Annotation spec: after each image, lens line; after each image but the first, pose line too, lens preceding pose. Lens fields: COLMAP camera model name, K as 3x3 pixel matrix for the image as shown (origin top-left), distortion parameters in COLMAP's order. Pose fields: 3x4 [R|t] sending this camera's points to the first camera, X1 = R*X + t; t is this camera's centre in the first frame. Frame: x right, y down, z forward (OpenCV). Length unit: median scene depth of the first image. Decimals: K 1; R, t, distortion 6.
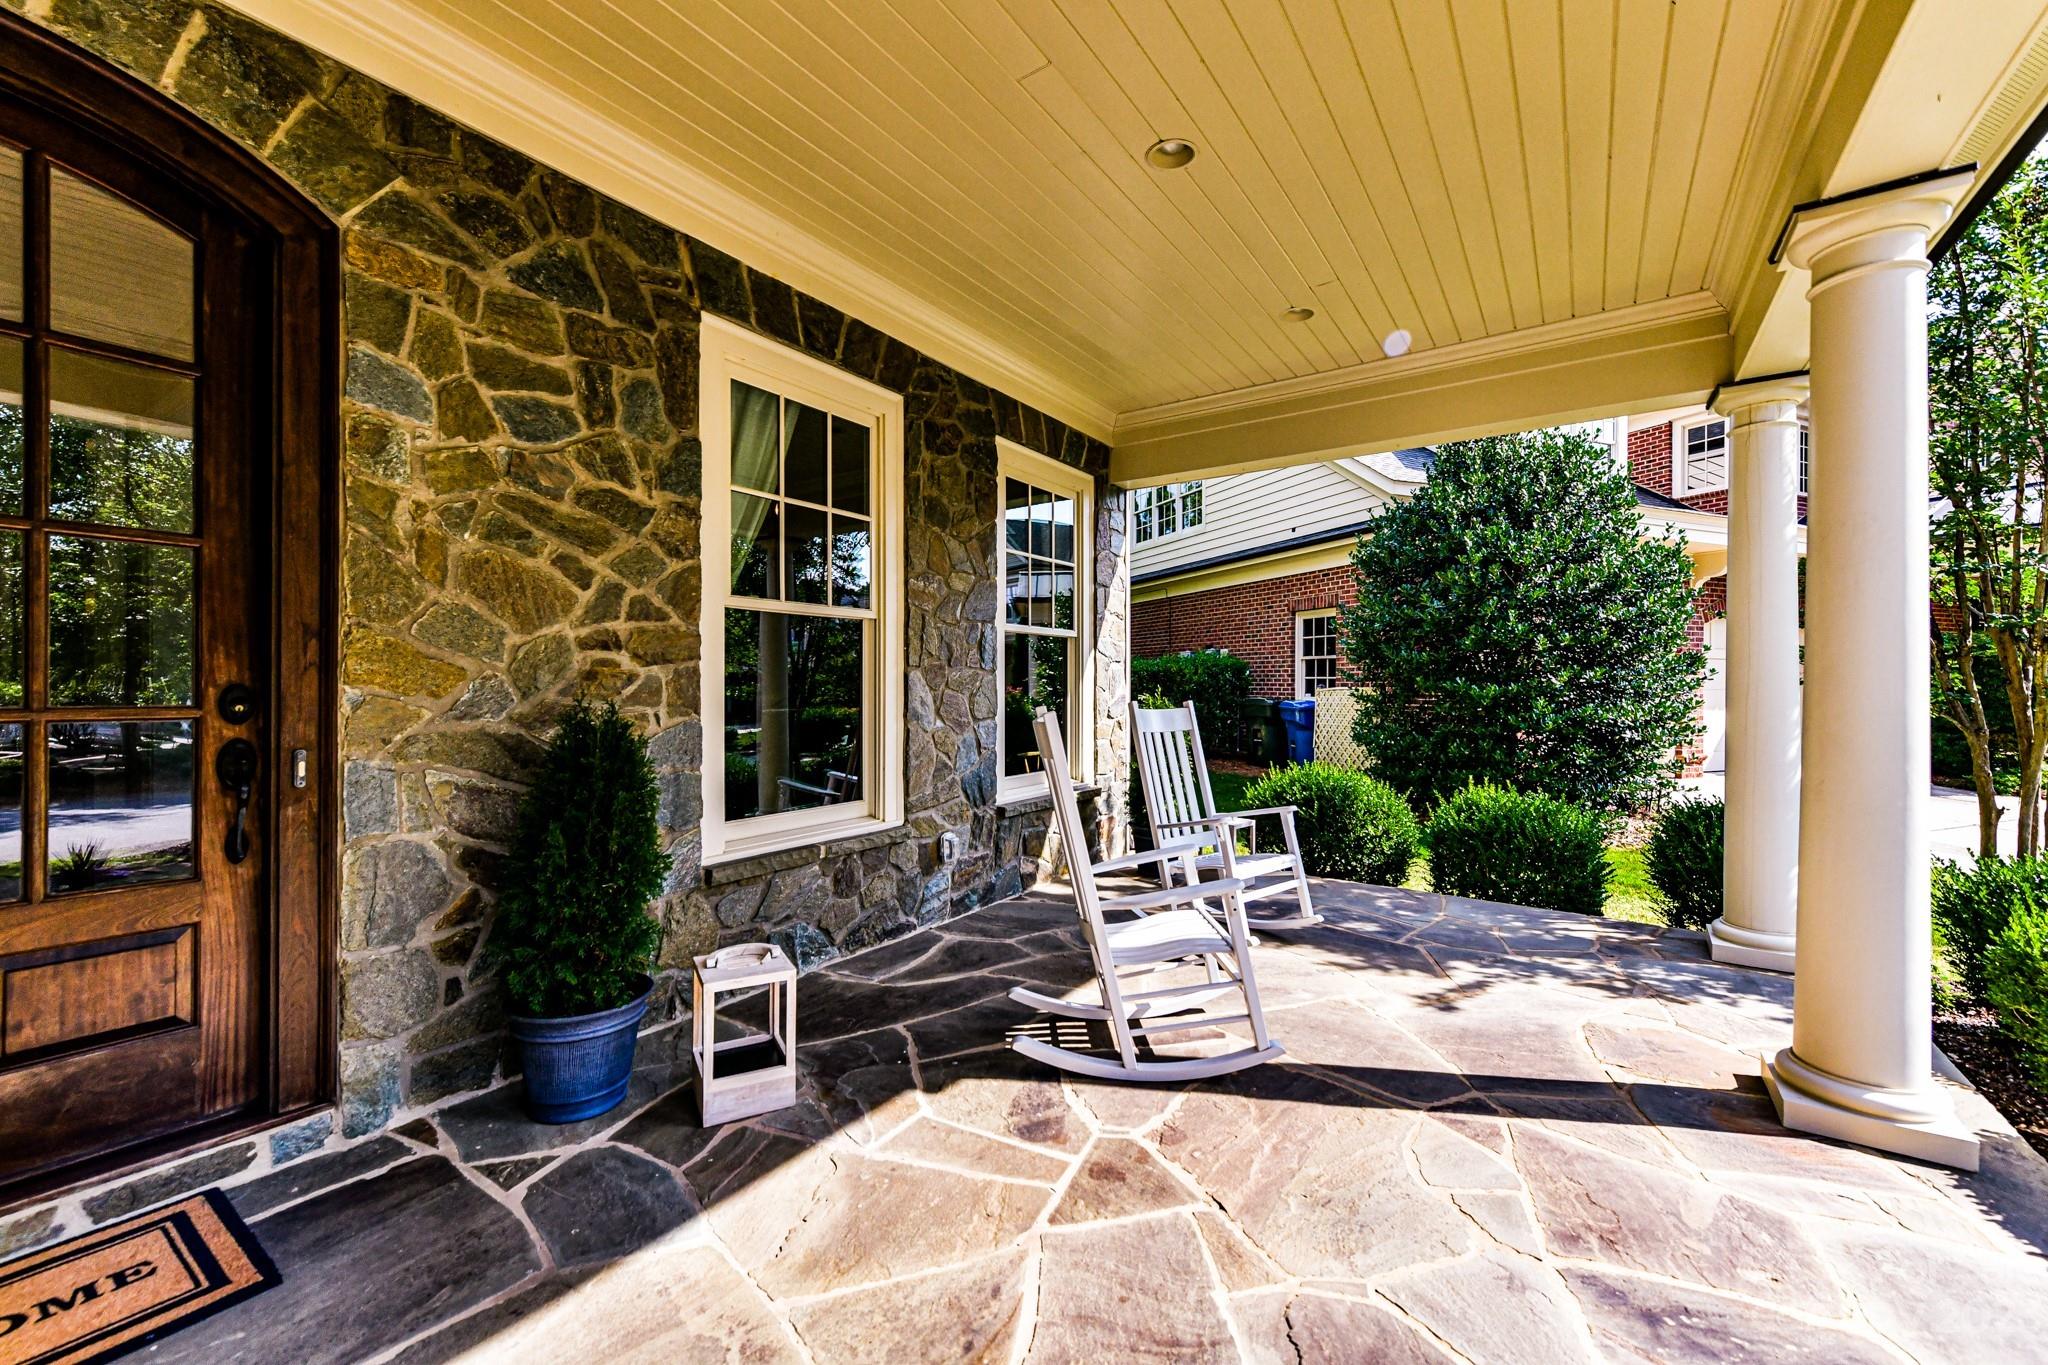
lens RADIAL K [[815.5, 0, 1018.0], [0, 815.5, 685.0], [0, 0, 1]] dist [0.005380, -0.001557]
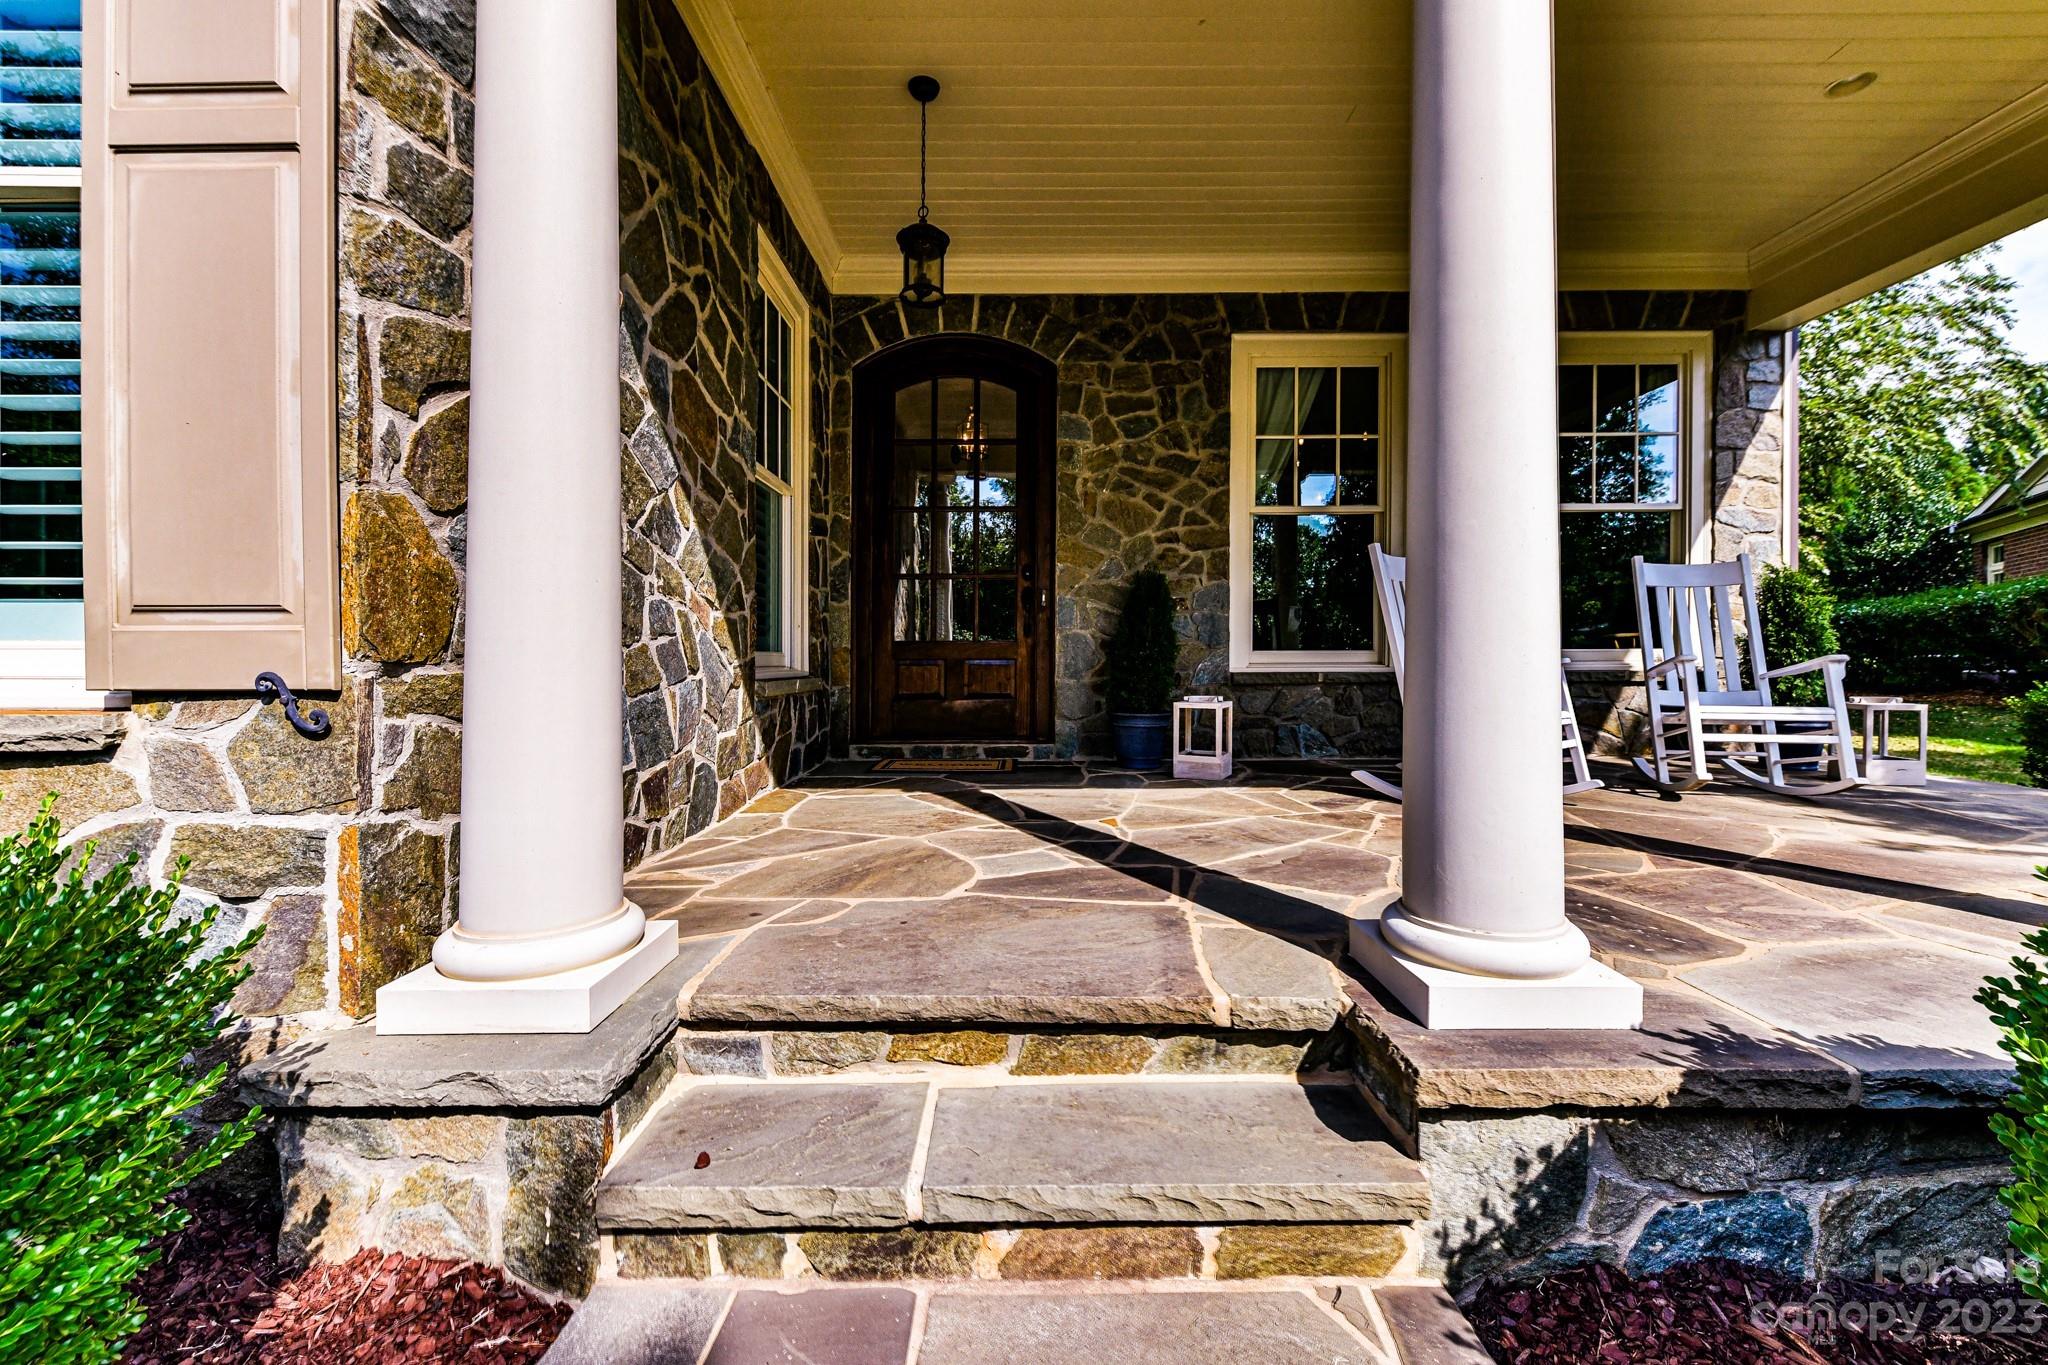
lens RADIAL K [[815.5, 0, 1009.7], [0, 815.5, 676.9], [0, 0, 1]] dist [0.005380, -0.001557]
pose [[0.552118, 0.001797, -0.833764, 0.831523], [-0.003166, 0.999995, 0.000059, 0.262449], [0.833760, 0.002607, 0.552121, -0.311883]]
